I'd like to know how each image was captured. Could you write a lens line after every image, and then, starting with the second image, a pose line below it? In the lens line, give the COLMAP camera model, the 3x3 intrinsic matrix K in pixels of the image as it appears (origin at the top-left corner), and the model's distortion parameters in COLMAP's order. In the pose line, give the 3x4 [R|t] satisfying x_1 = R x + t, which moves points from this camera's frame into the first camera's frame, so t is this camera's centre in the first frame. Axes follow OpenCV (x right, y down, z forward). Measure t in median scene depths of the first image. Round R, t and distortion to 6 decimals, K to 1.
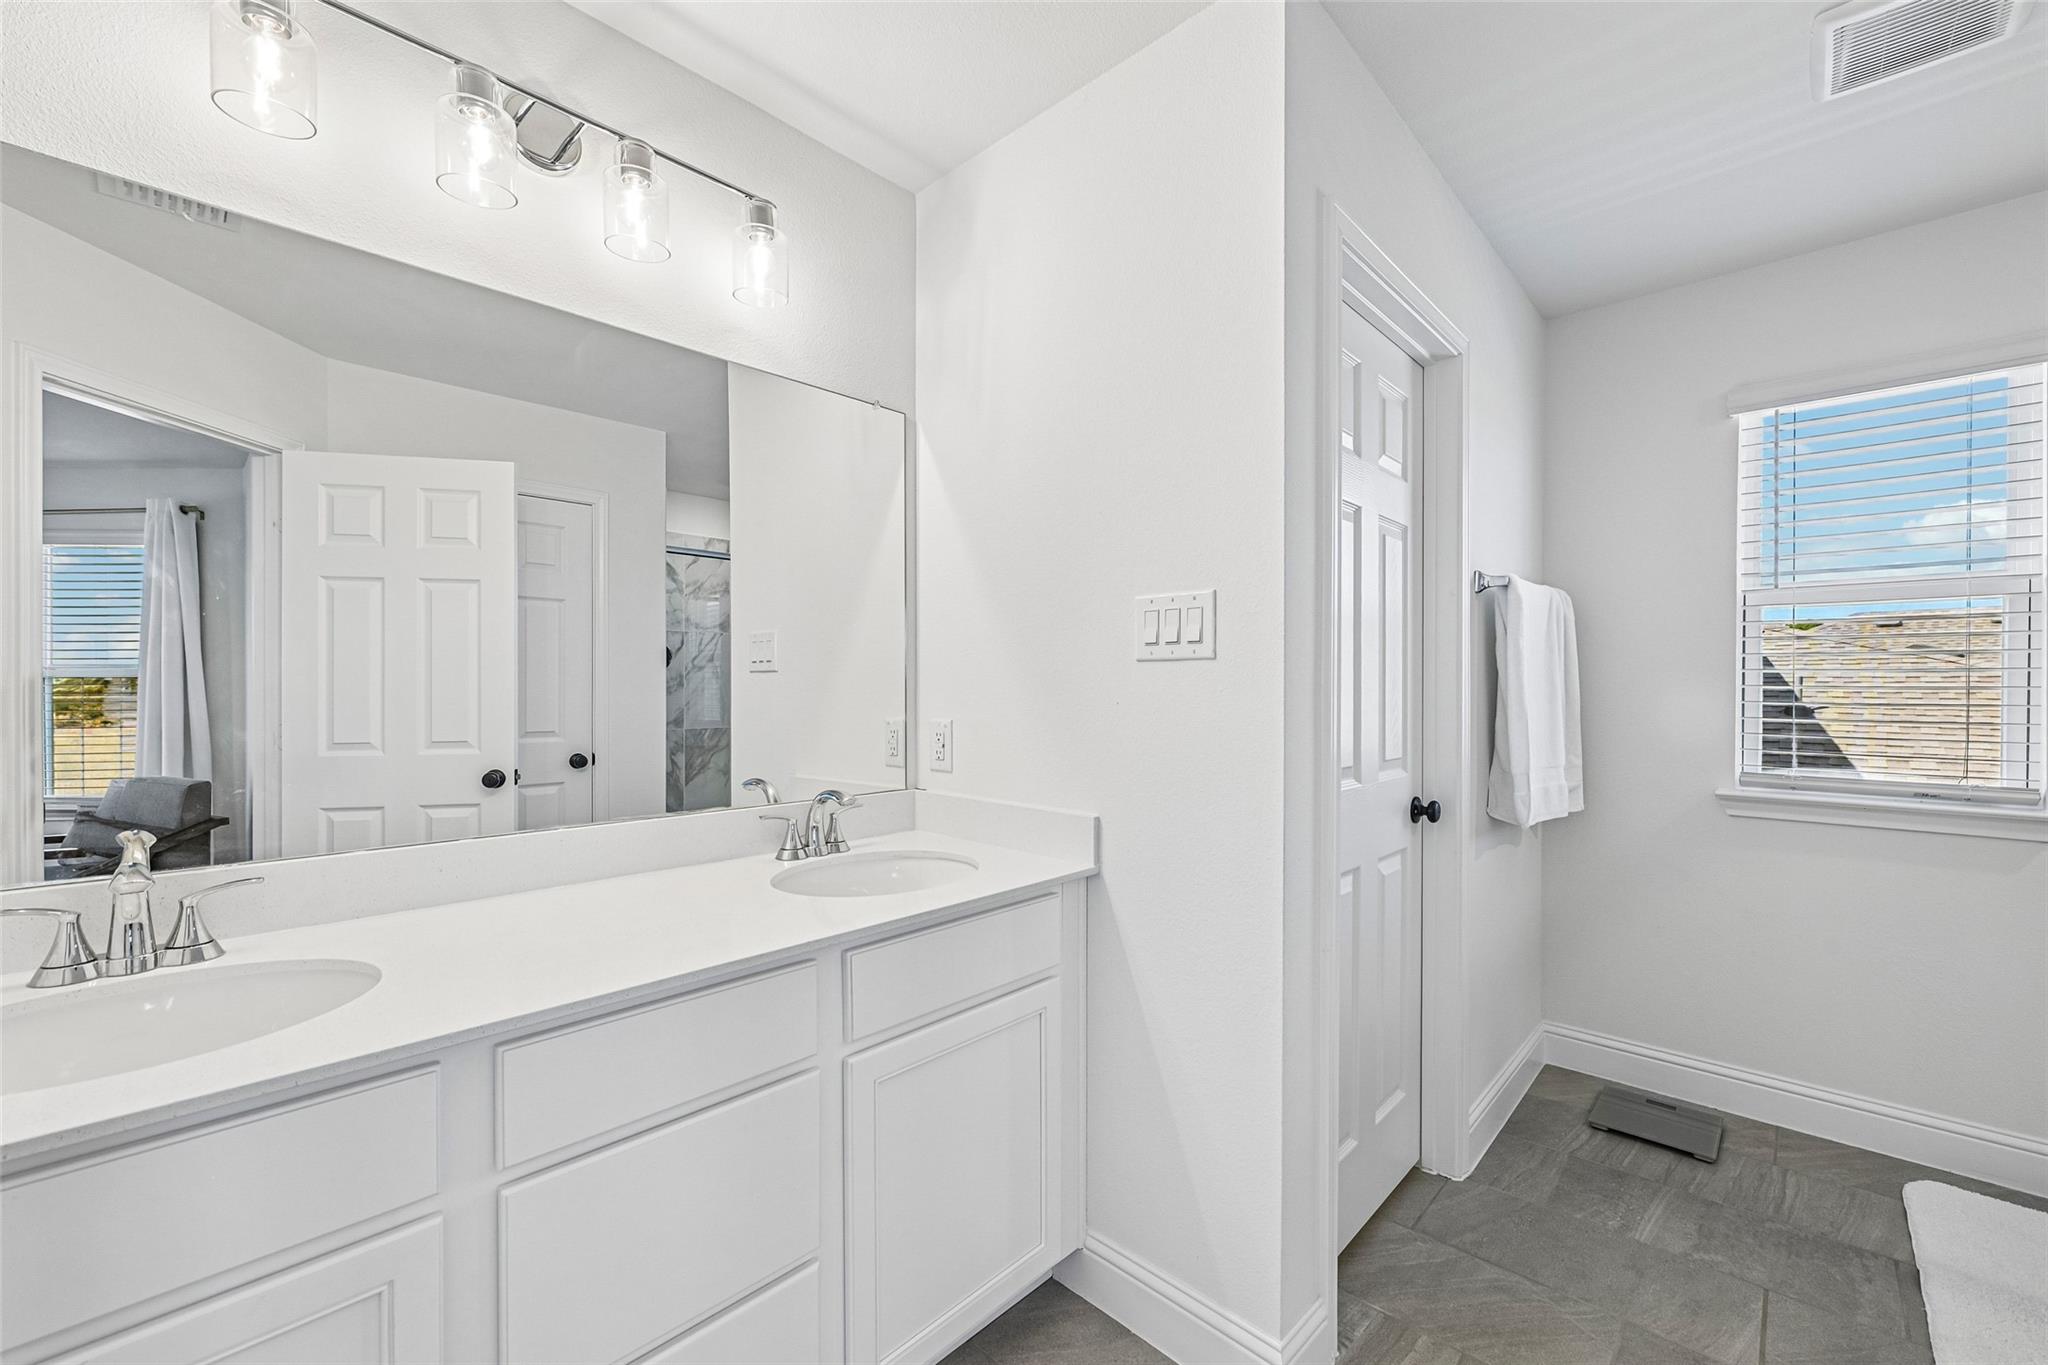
lens RADIAL K [[811.6, 0, 1024.0], [0, 811.6, 682.5], [0, 0, 1]] dist [-0.000233, 0.000066]
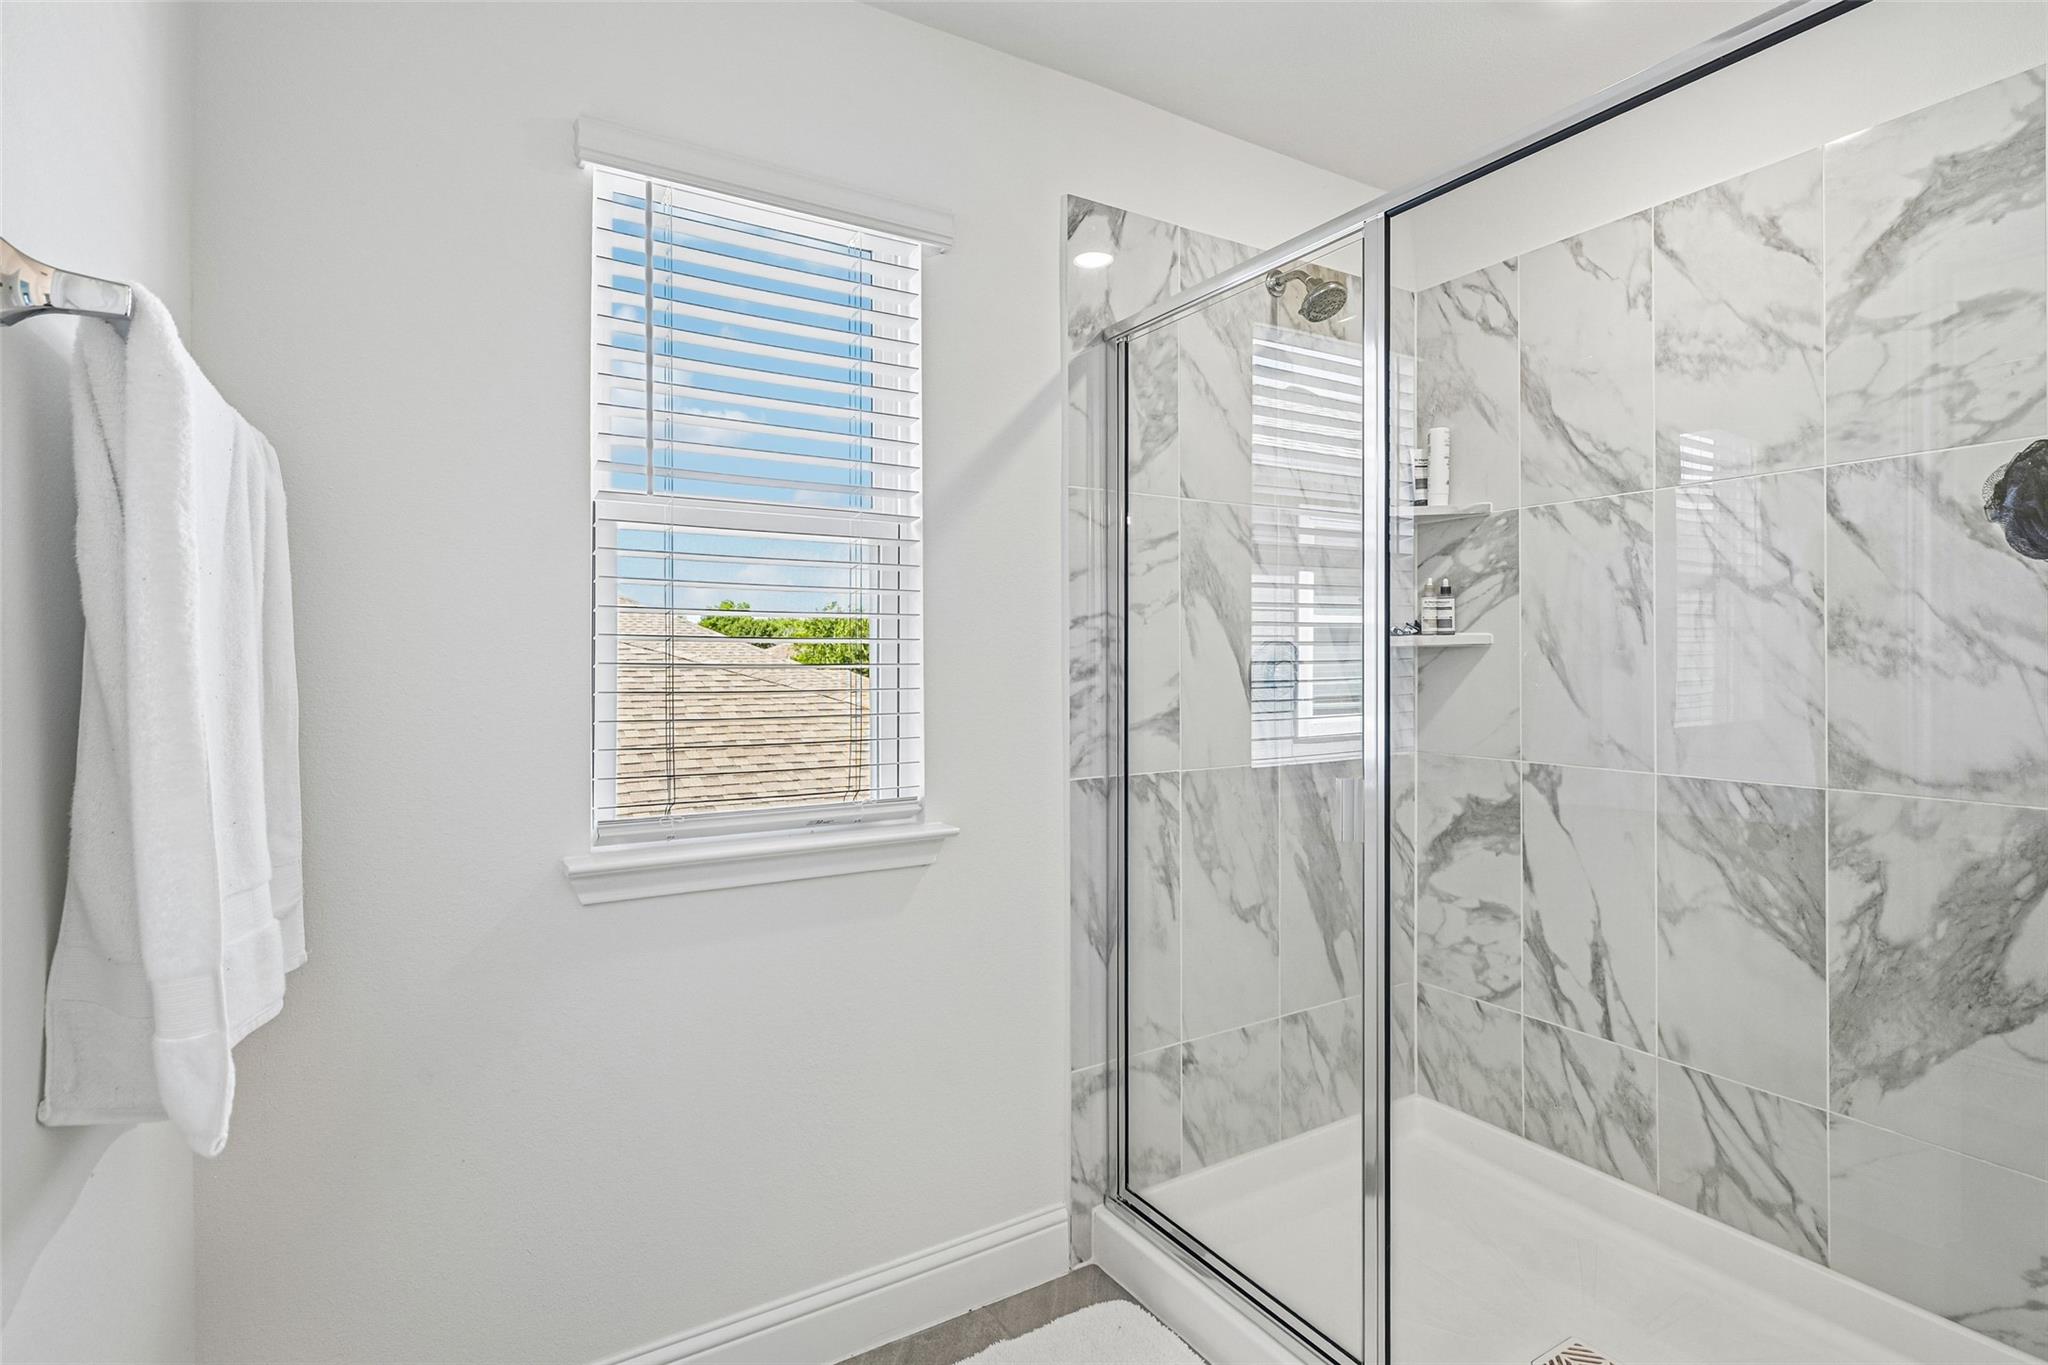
lens RADIAL K [[1003.3, 0, 1021.6], [0, 1003.3, 663.4], [0, 0, 1]] dist [-0.002268, -0.000380]
pose [[0.256524, -0.007304, 0.966510, 0.319525], [0.002289, 0.999973, 0.006950, -0.001400], [-0.966535, 0.000429, 0.256534, 0.576045]]
